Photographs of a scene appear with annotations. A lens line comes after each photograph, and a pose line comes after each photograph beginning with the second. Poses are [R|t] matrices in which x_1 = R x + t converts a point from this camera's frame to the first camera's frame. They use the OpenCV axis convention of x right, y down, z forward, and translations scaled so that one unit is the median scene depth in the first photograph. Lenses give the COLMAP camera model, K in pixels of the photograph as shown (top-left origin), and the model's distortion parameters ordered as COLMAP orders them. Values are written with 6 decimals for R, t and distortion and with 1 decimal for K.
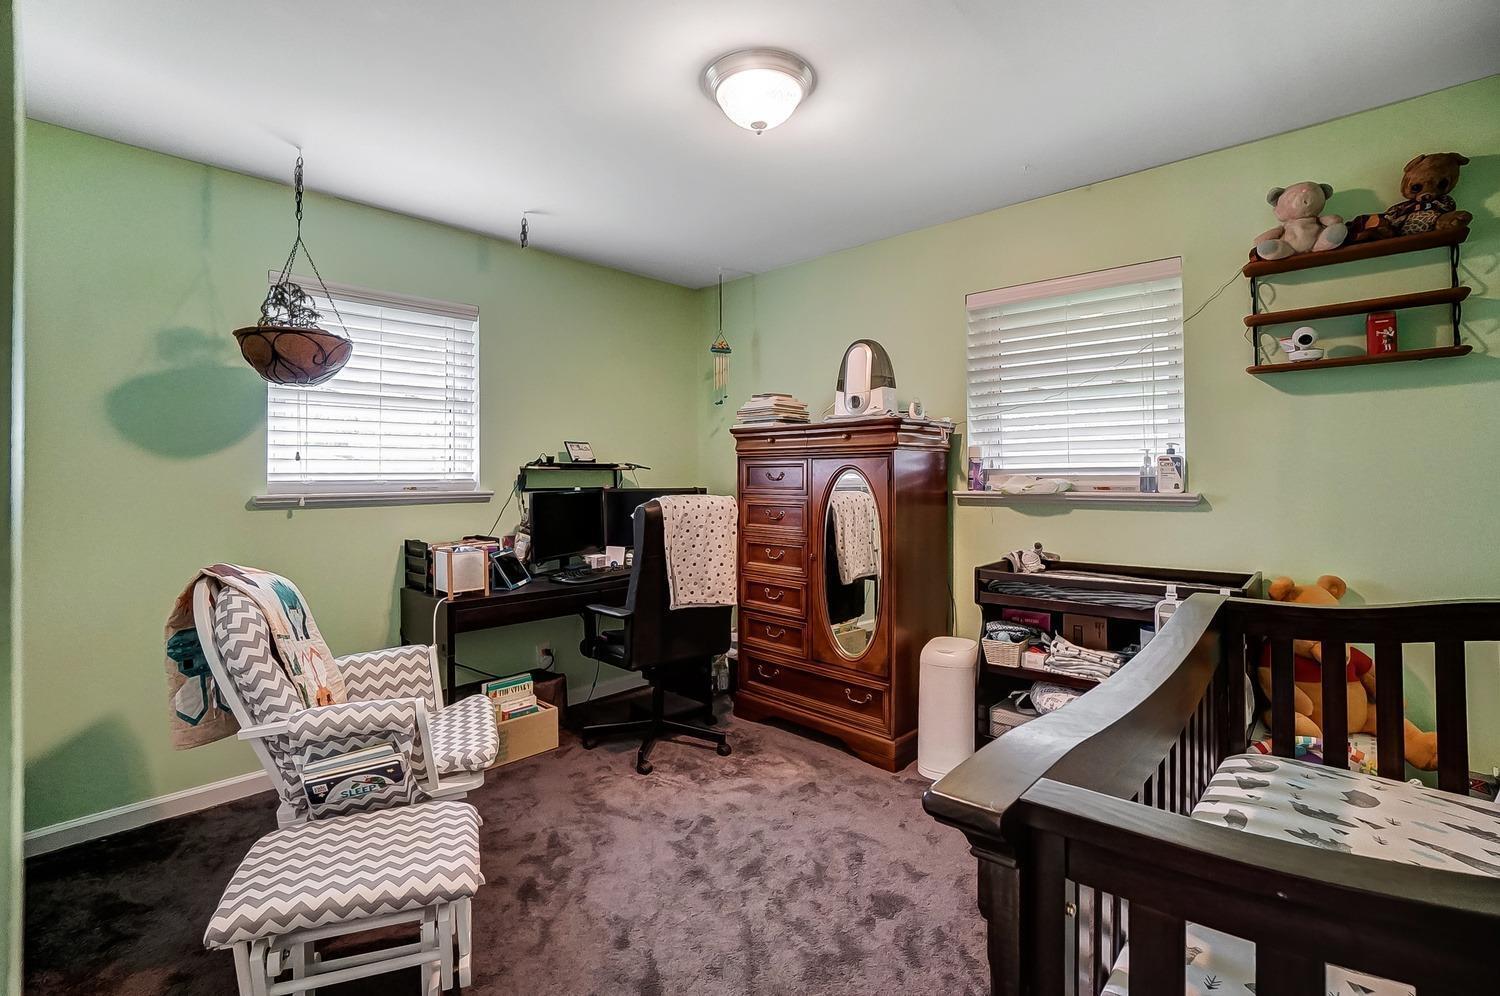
lens RADIAL K [[662.0, 0, 750.0], [0, 662.0, 498.0], [0, 0, 1]] dist [-0.041602, 0.006396]
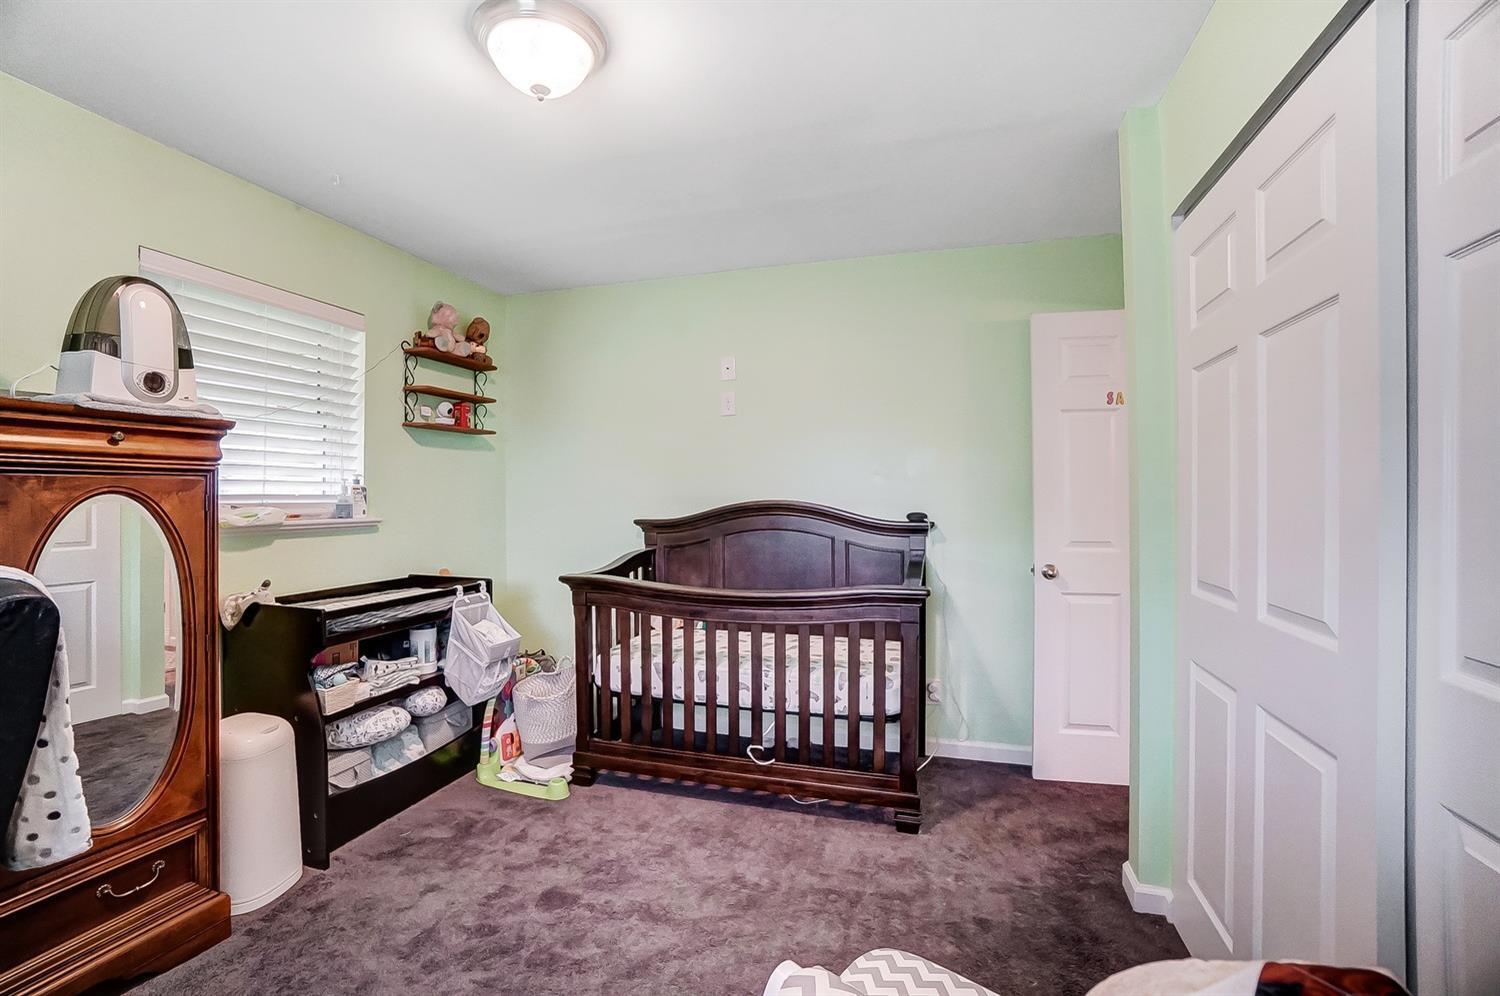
lens RADIAL K [[662.0, 0, 750.0], [0, 662.0, 498.0], [0, 0, 1]] dist [-0.041602, 0.006396]
pose [[-0.425804, 0.006548, 0.904792, -0.683711], [0.031664, 0.999469, 0.007668, -0.030361], [-0.904261, 0.031914, -0.425785, 0.864974]]
